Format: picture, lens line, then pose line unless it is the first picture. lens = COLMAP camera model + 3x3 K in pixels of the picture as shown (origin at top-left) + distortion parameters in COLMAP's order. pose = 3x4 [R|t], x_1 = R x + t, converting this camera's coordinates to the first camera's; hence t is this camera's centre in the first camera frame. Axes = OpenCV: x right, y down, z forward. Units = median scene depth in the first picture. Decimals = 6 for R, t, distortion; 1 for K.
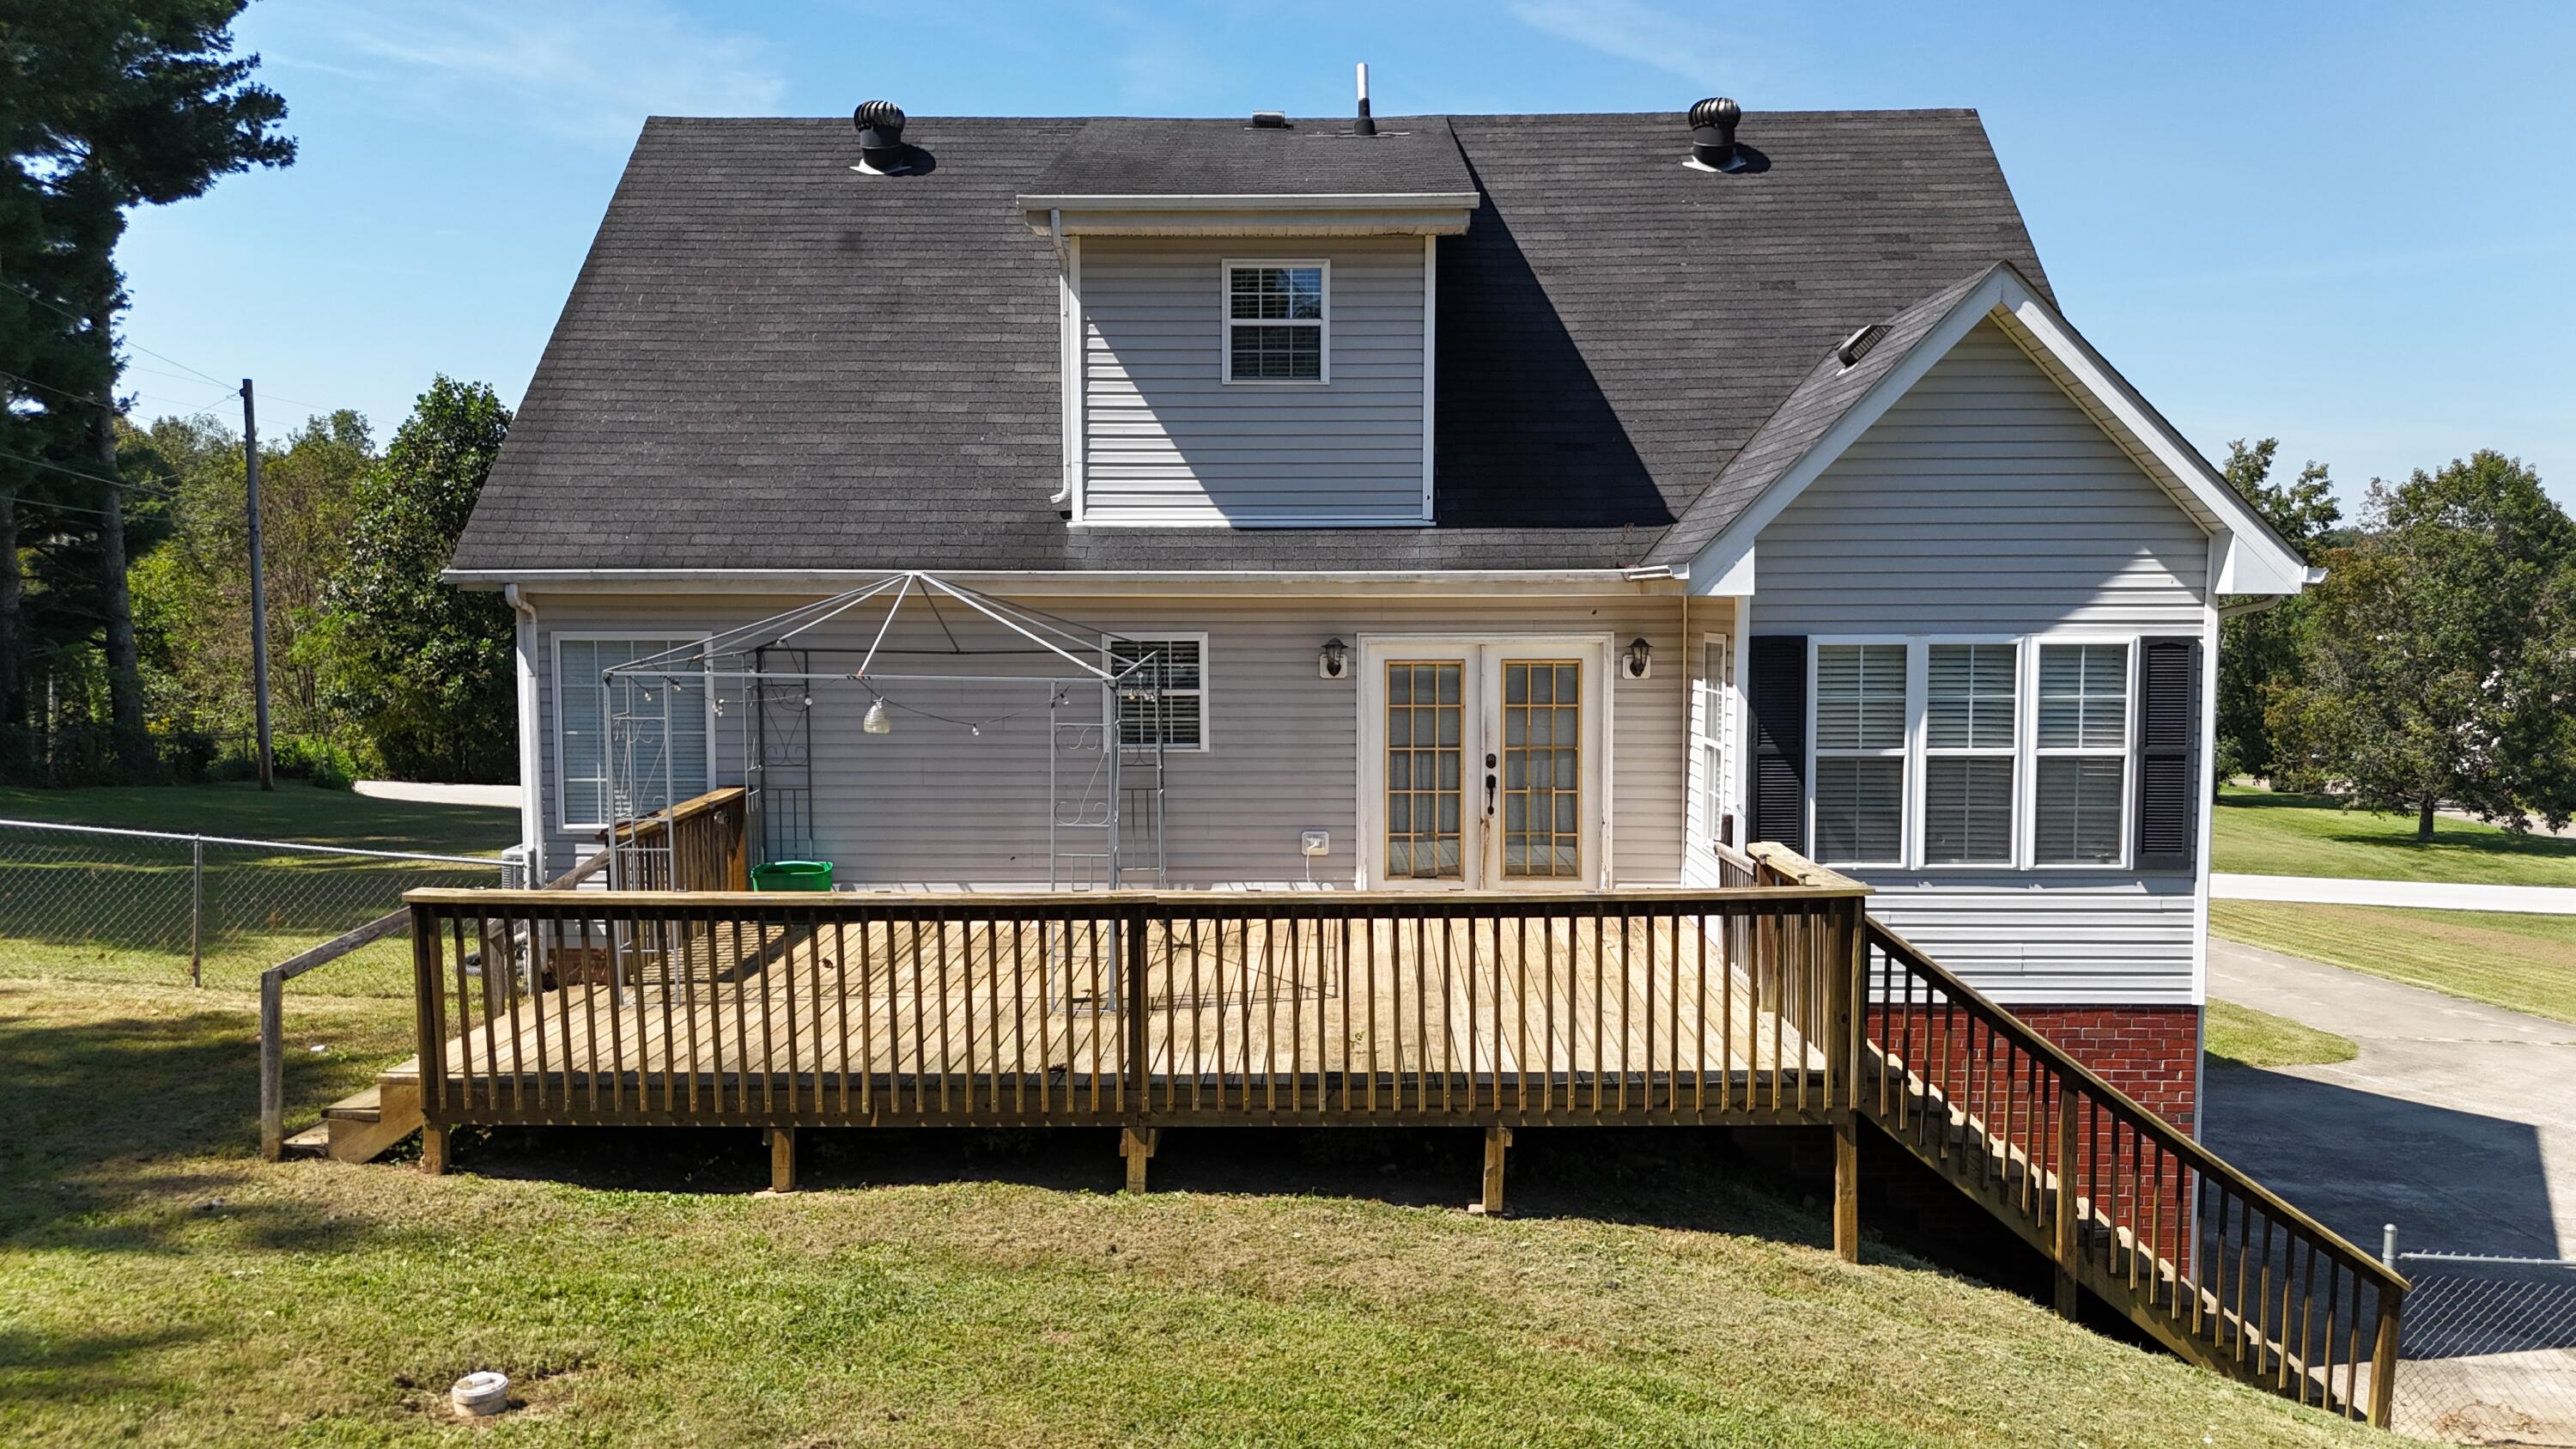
lens RADIAL K [[1904.2, 0, 1302.4], [0, 1904.2, 731.4], [0, 0, 1]] dist [0.059576, -0.057465]
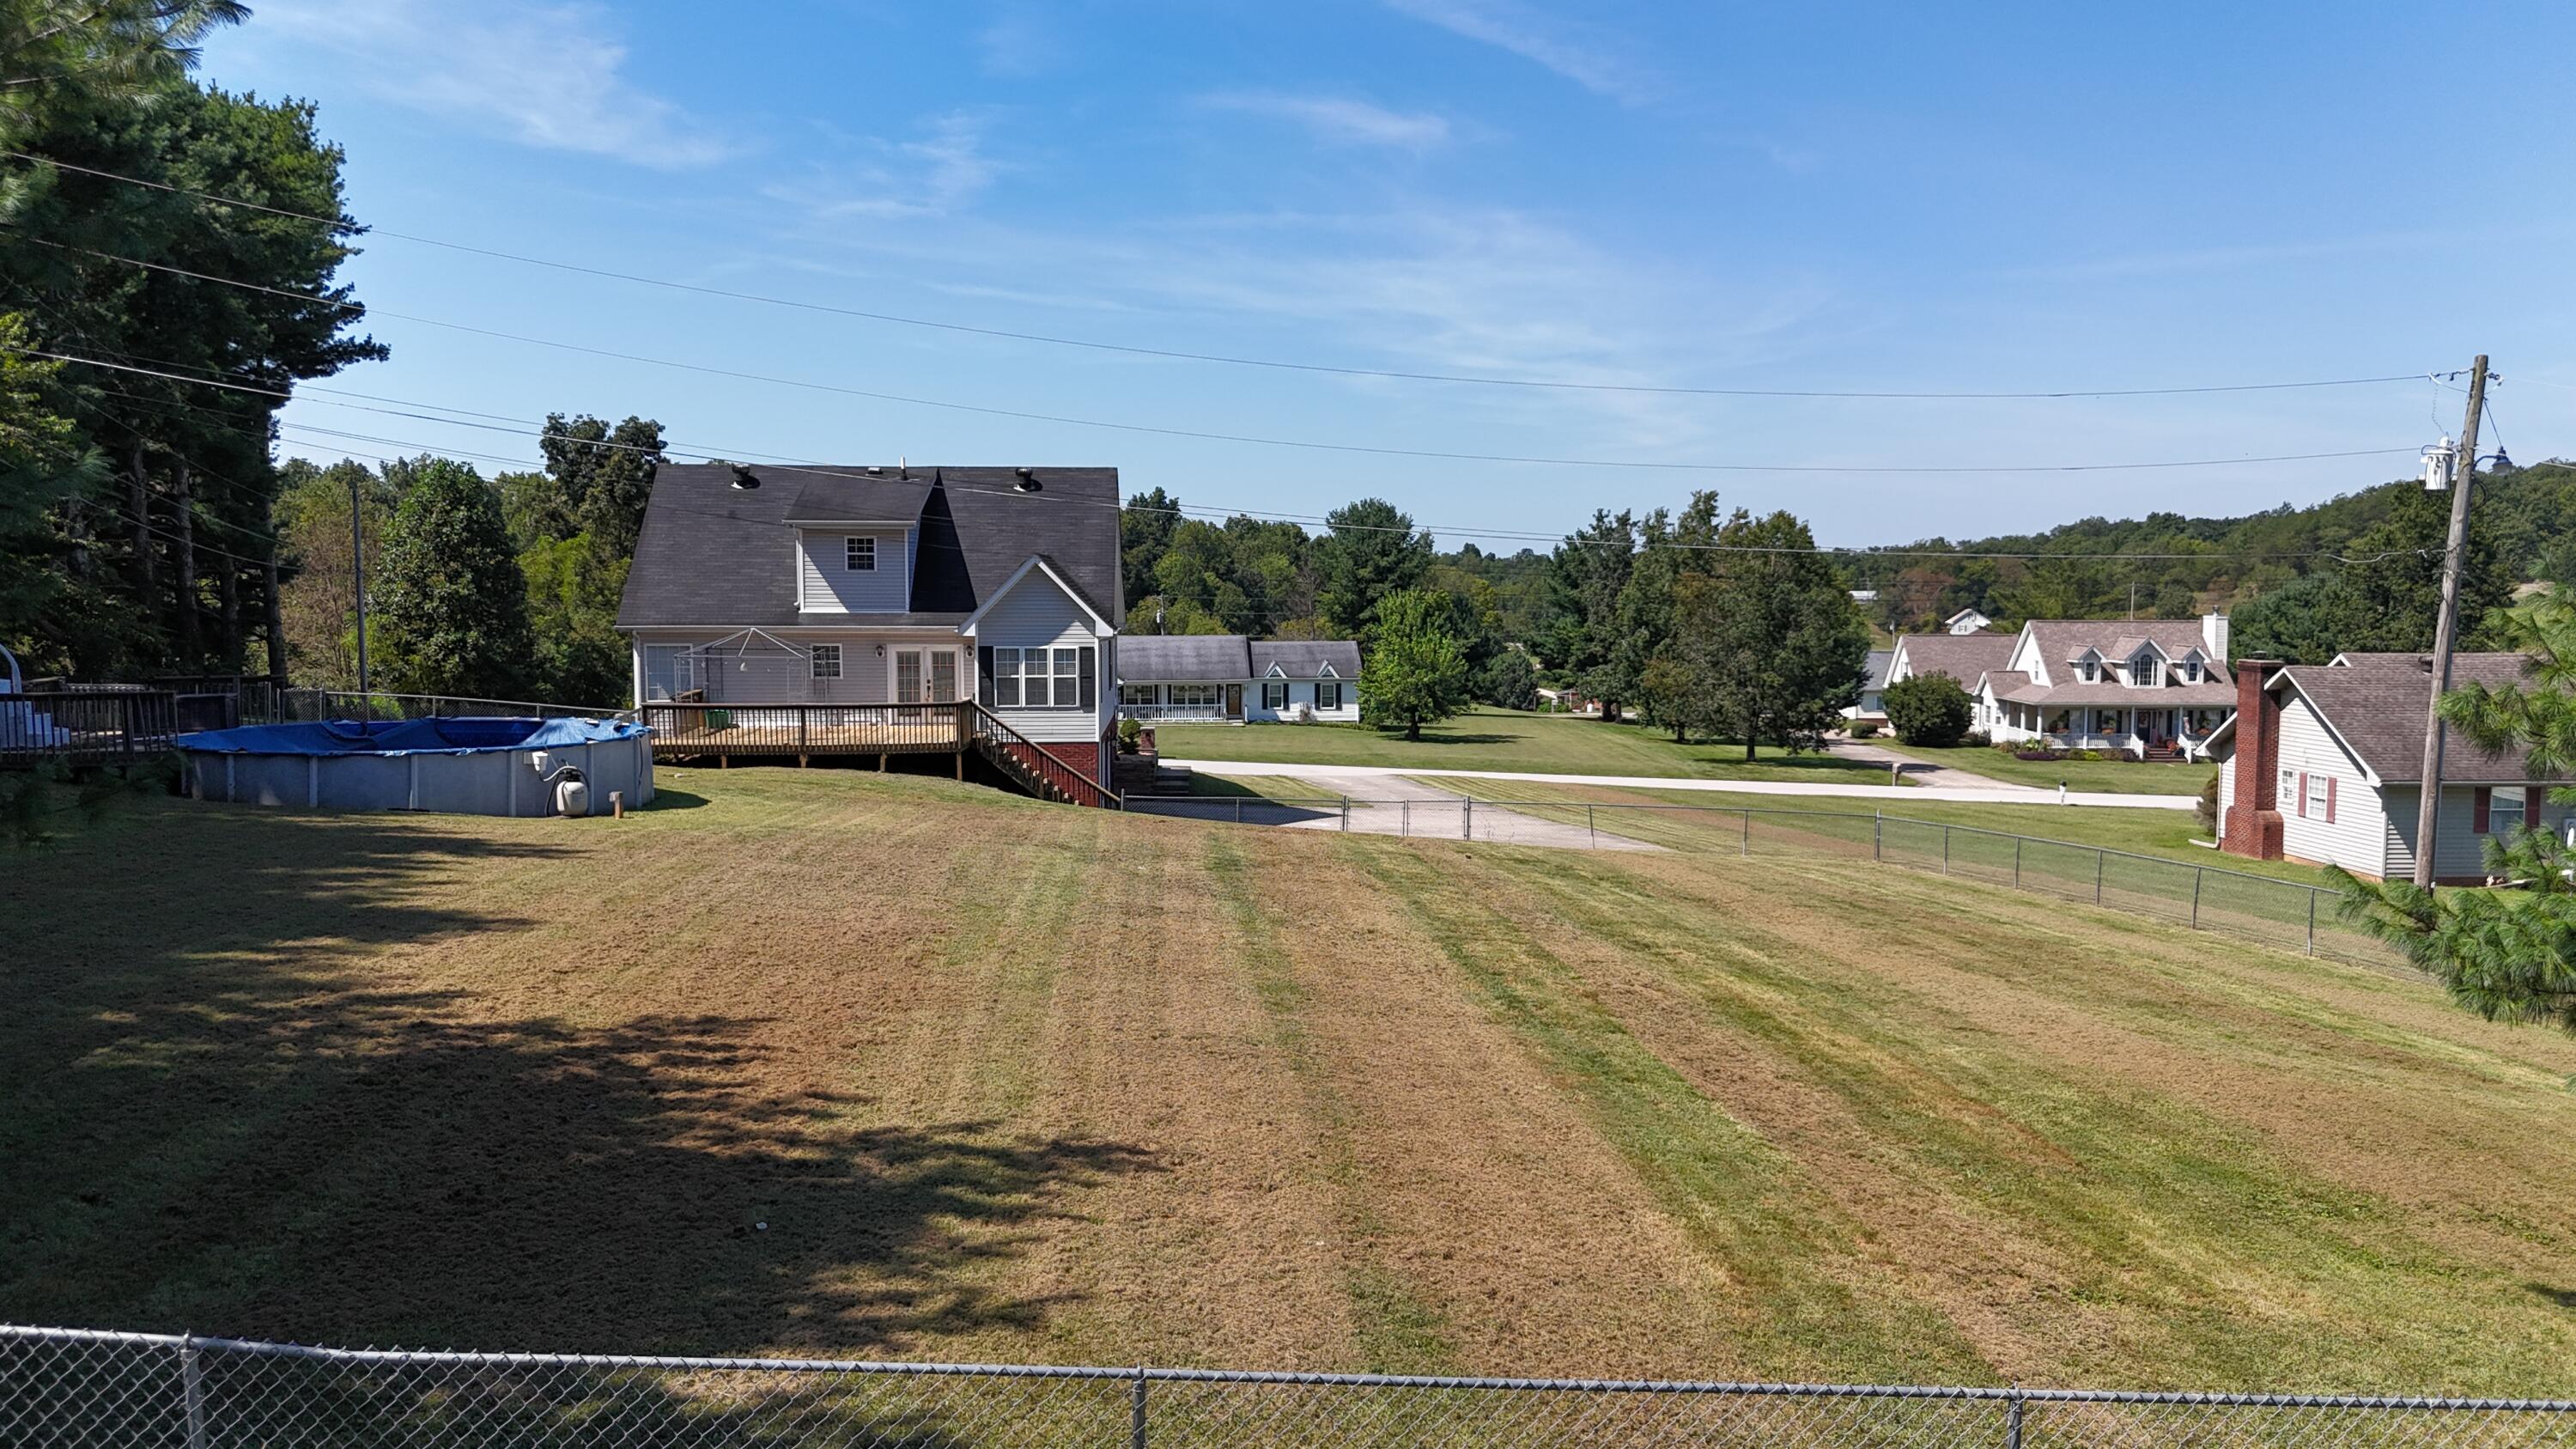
lens RADIAL K [[1904.2, 0, 1301.7], [0, 1904.2, 734.8], [0, 0, 1]] dist [0.059576, -0.057465]
pose [[0.997296, -0.003920, 0.073385, 0.523669], [0.002976, 0.999911, 0.012972, 0.069405], [-0.073429, -0.012718, 0.997219, -2.491059]]
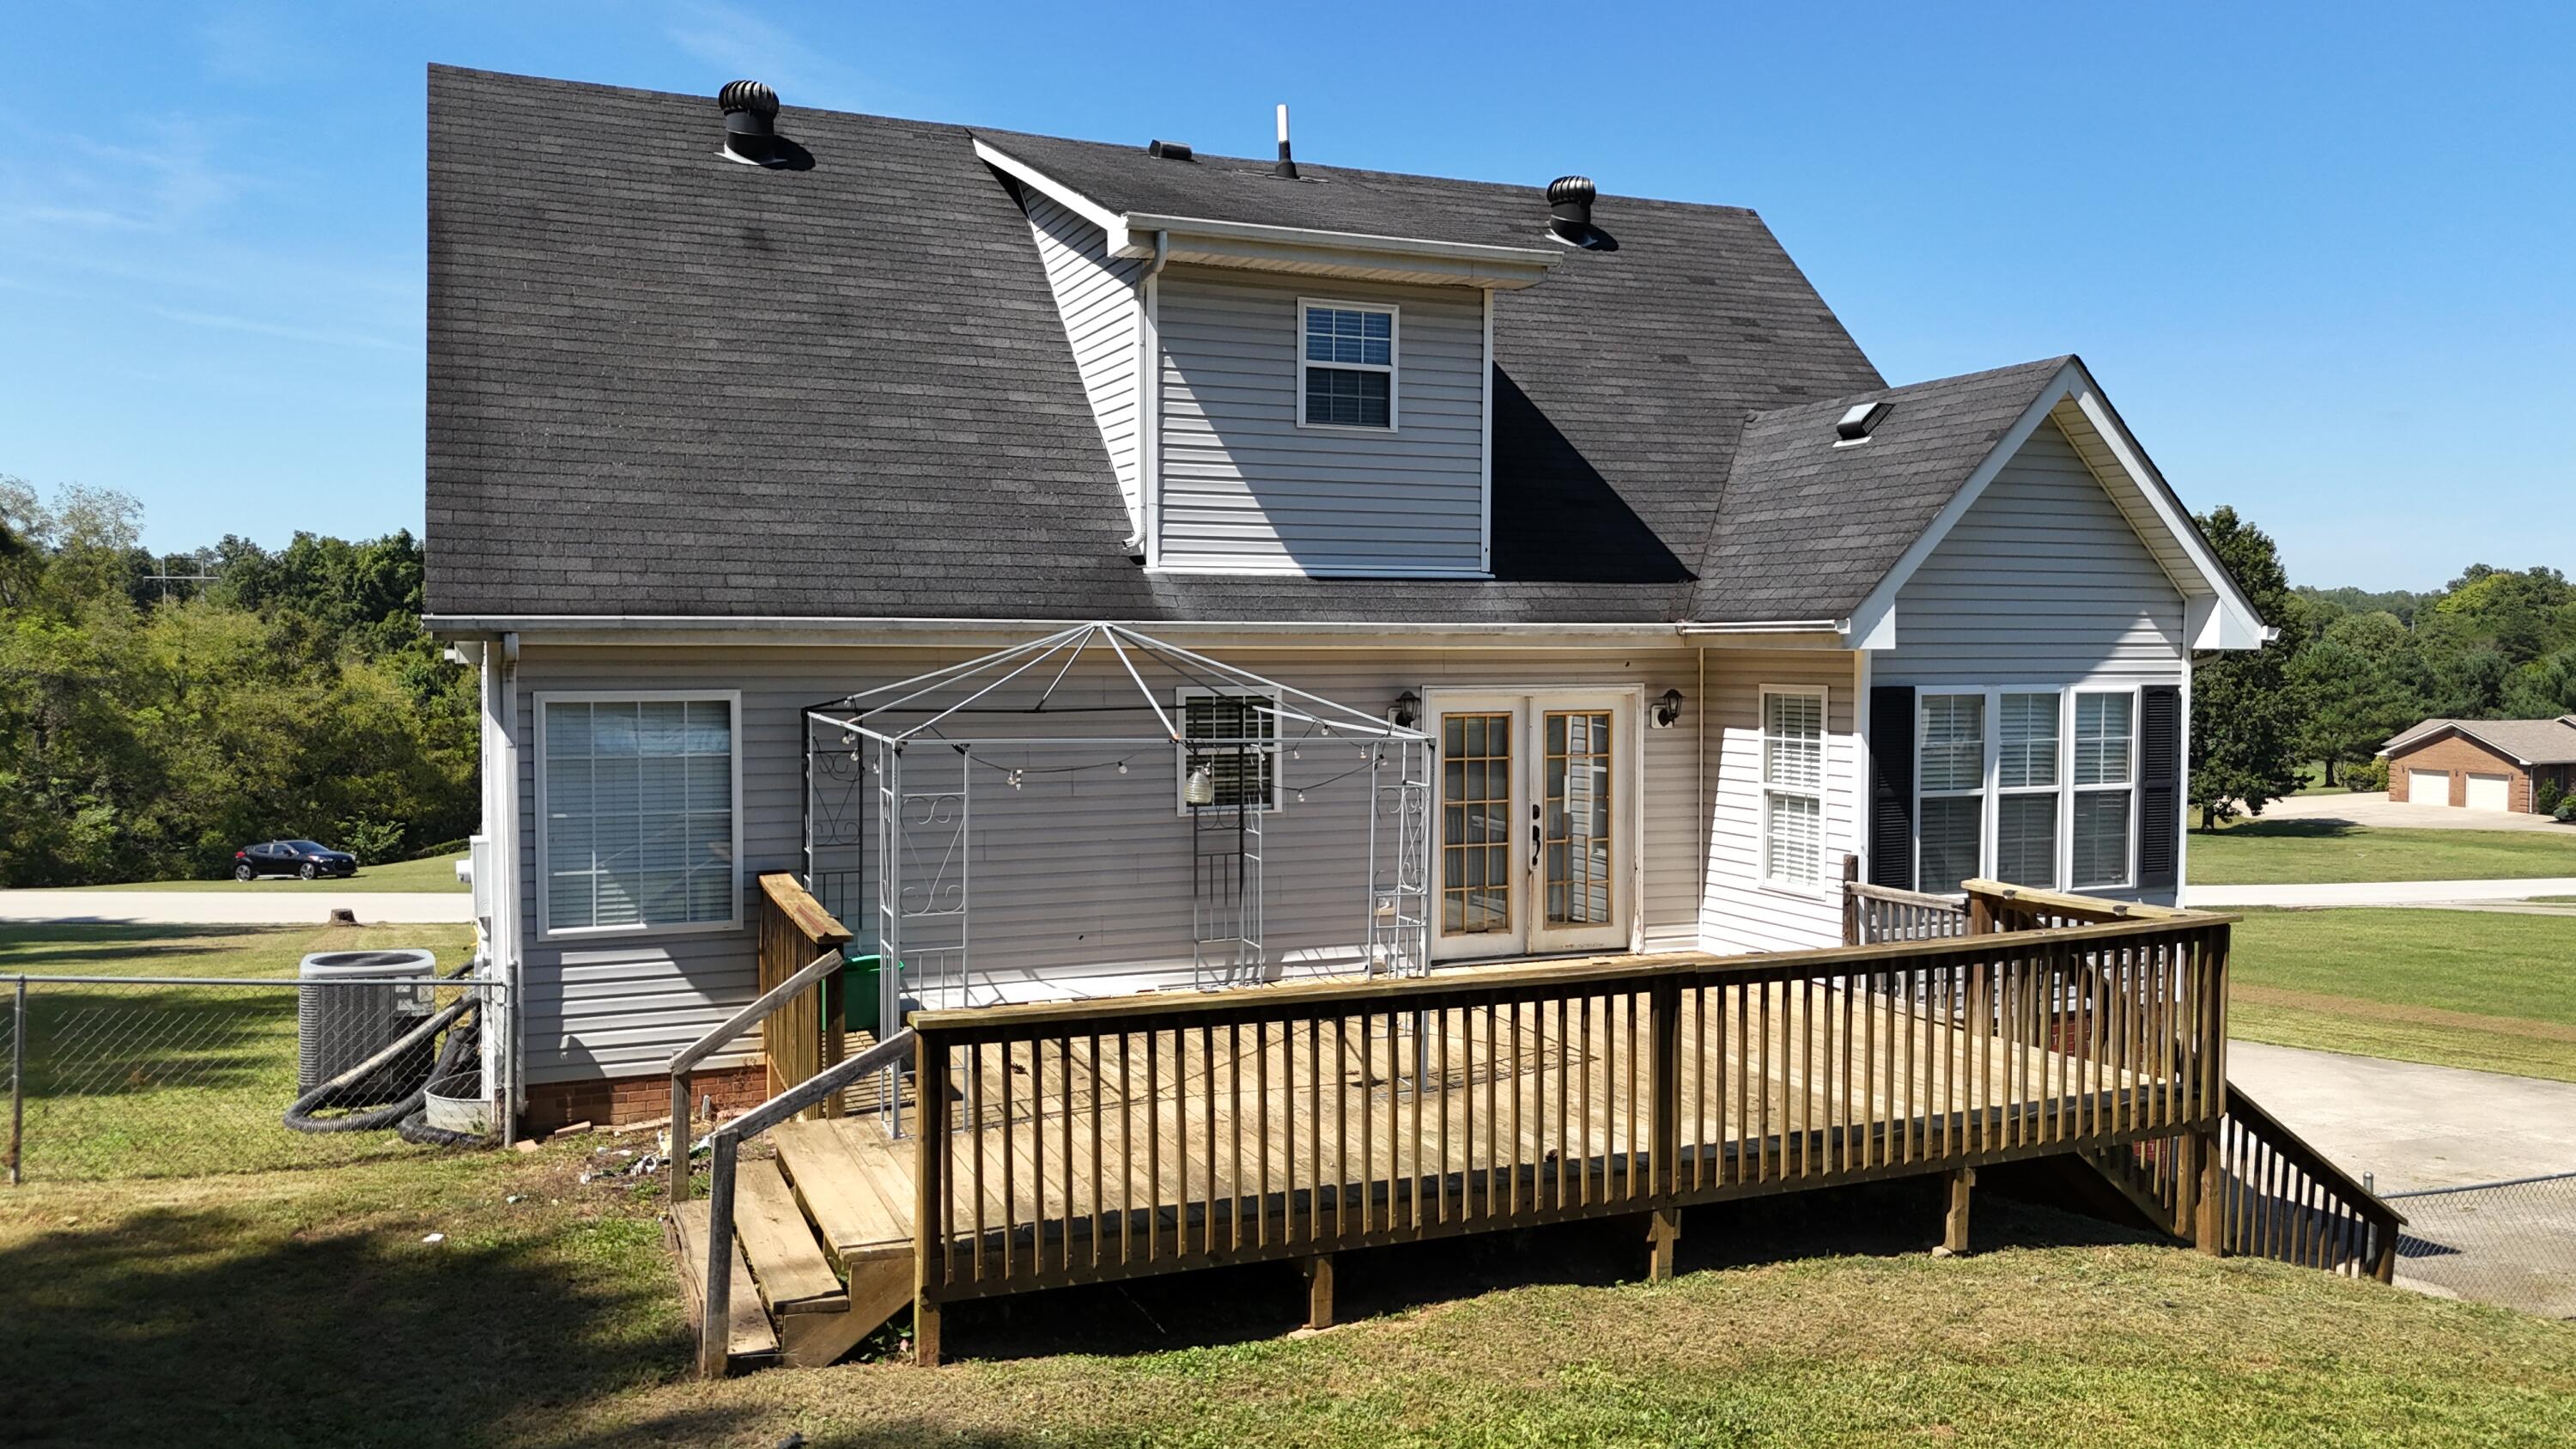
lens RADIAL K [[1904.2, 0, 1294.0], [0, 1904.2, 726.8], [0, 0, 1]] dist [0.059576, -0.057465]
pose [[0.914036, -0.015434, 0.405338, -0.433513], [0.026200, 0.999436, -0.021025, -0.011871], [-0.404785, 0.029838, 0.913925, 0.132319]]
